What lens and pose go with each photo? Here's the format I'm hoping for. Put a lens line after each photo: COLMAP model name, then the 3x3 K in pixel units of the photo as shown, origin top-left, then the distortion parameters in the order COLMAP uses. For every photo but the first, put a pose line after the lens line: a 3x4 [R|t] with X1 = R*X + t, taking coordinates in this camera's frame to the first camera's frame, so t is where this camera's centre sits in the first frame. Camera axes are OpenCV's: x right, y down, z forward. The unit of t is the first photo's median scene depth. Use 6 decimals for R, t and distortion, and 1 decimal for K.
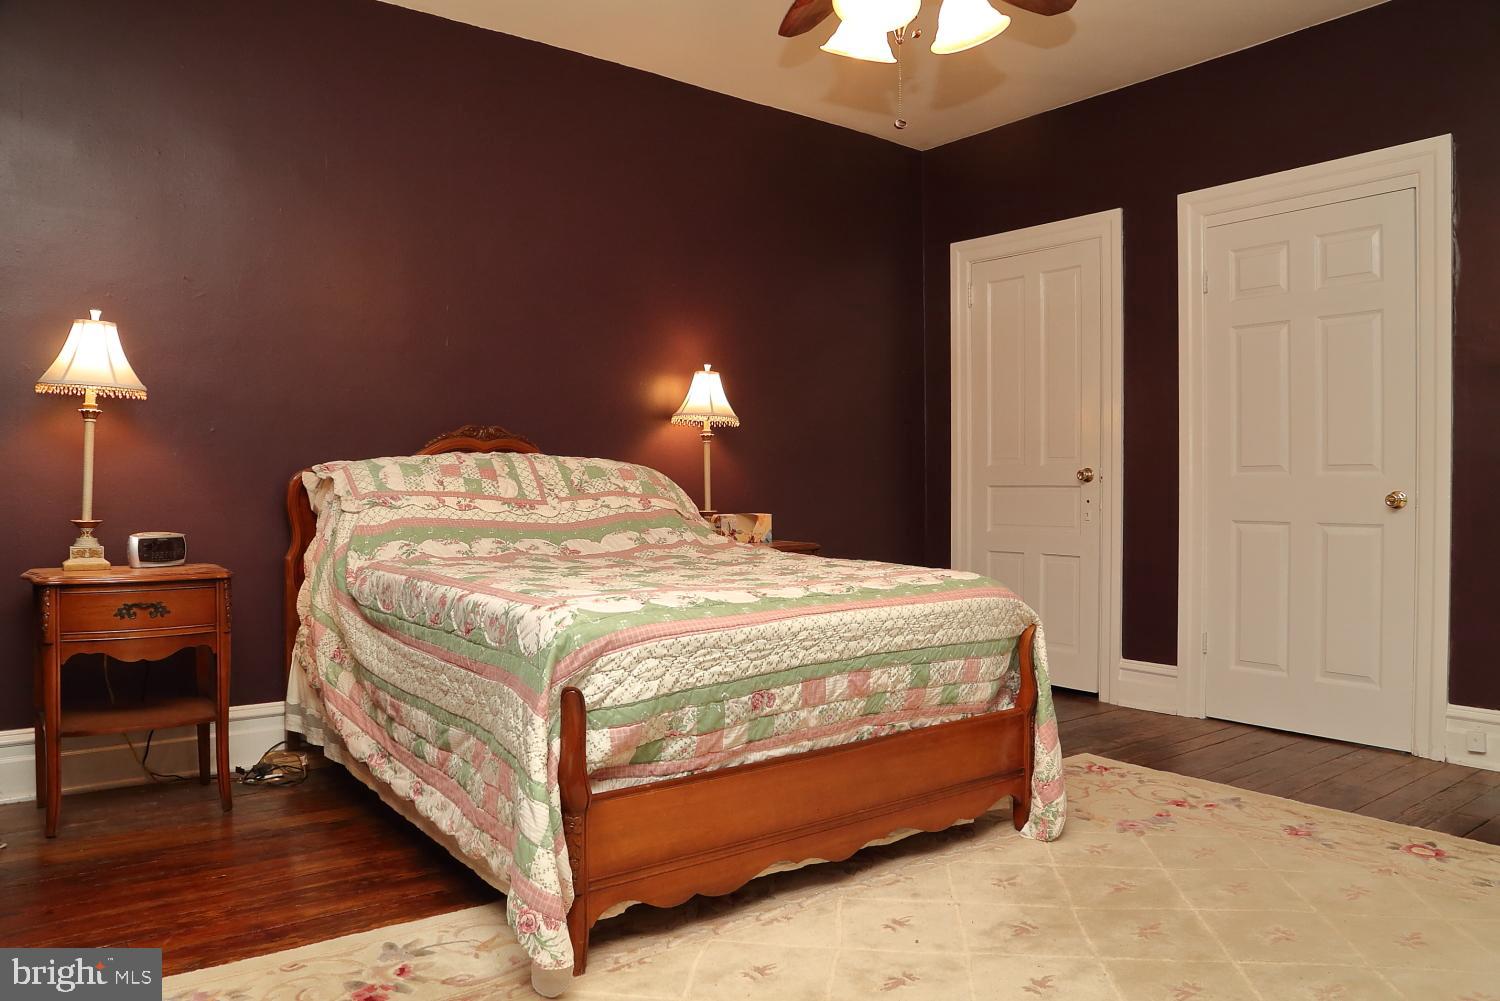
lens RADIAL K [[1022.7, 0, 750.0], [0, 1022.7, 500.5], [0, 0, 1]] dist [-0.004153, -0.243007]
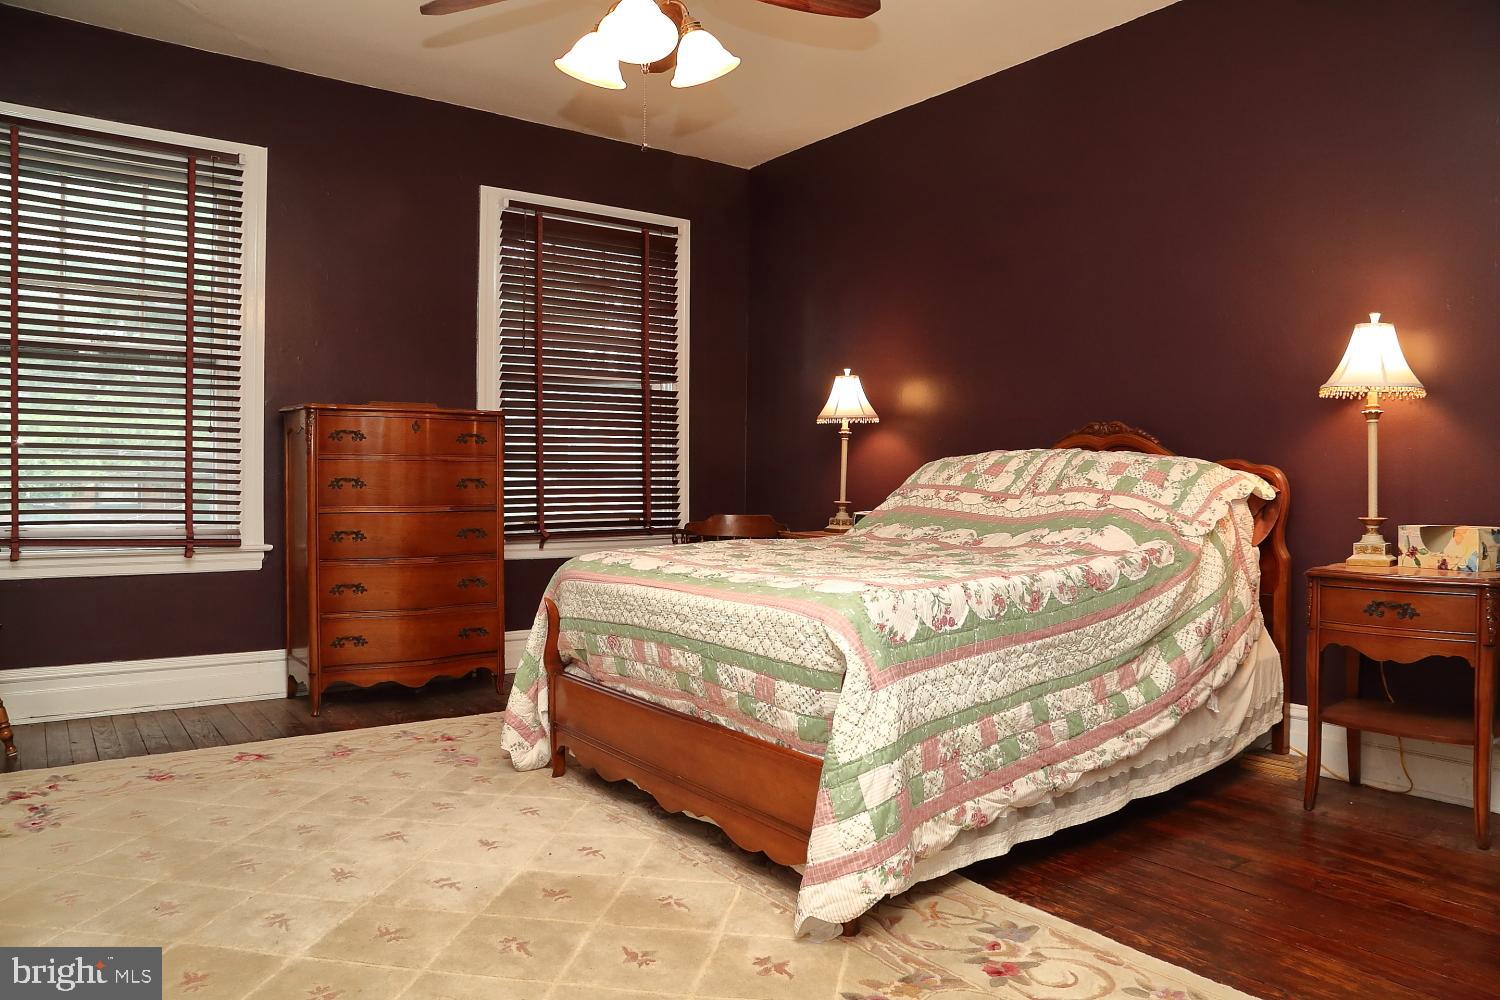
lens RADIAL K [[1032.5, 0, 745.2], [0, 1032.5, 501.3], [0, 0, 1]] dist [-0.125366, 0.071881]
pose [[-0.043766, 0.014455, -0.998937, 0.982721], [-0.015967, 0.999757, 0.015167, -0.006255], [0.998914, 0.016614, -0.043524, 0.913491]]
